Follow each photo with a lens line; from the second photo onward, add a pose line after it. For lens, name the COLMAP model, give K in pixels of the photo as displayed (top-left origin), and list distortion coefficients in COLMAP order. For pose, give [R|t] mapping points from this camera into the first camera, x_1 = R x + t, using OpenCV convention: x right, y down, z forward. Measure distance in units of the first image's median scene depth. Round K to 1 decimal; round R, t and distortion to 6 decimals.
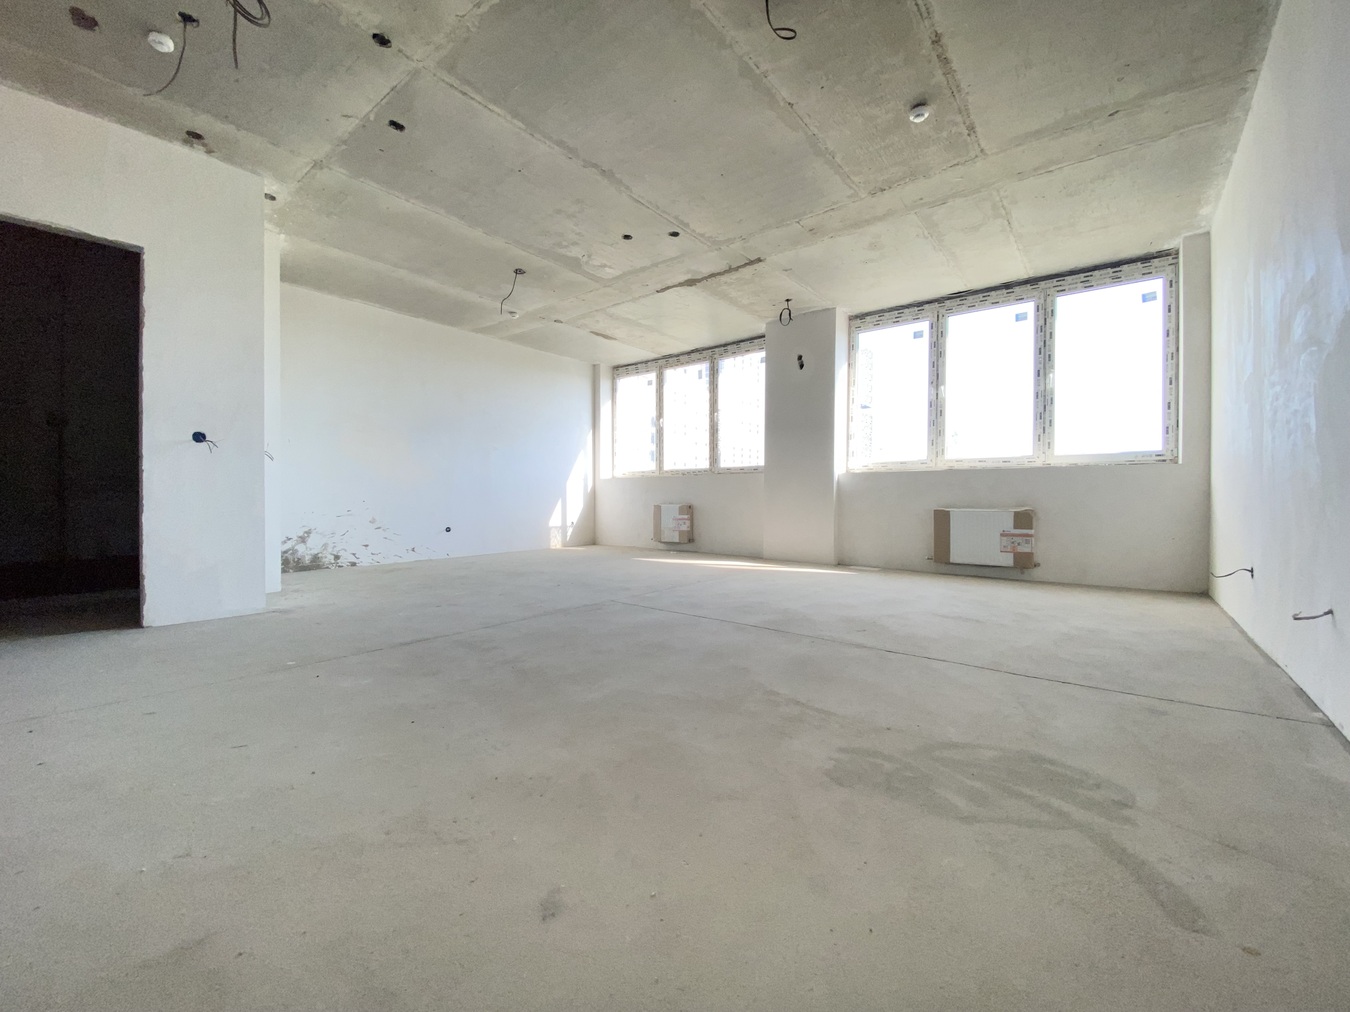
lens RADIAL K [[543.2, 0, 670.5], [0, 543.2, 504.2], [0, 0, 1]] dist [0.031592, -0.022576]
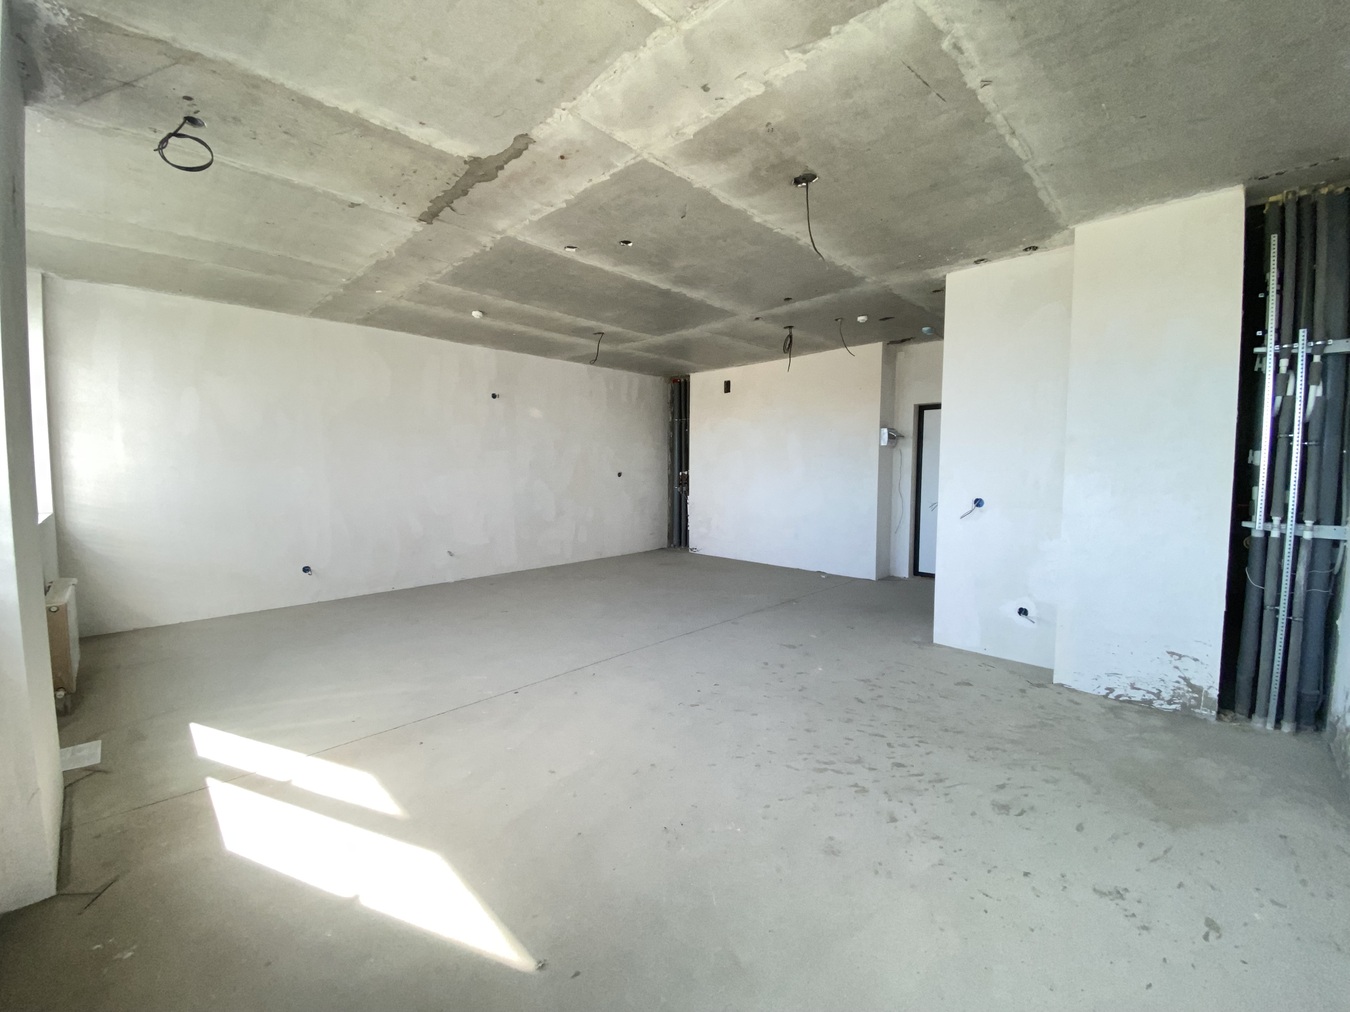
lens RADIAL K [[543.2, 0, 670.5], [0, 543.2, 504.2], [0, 0, 1]] dist [0.031592, -0.022576]
pose [[-0.994554, -0.009179, 0.103816, -0.178047], [-0.000301, 0.996362, 0.085218, -0.131474], [-0.104221, 0.084723, -0.990939, 1.402748]]
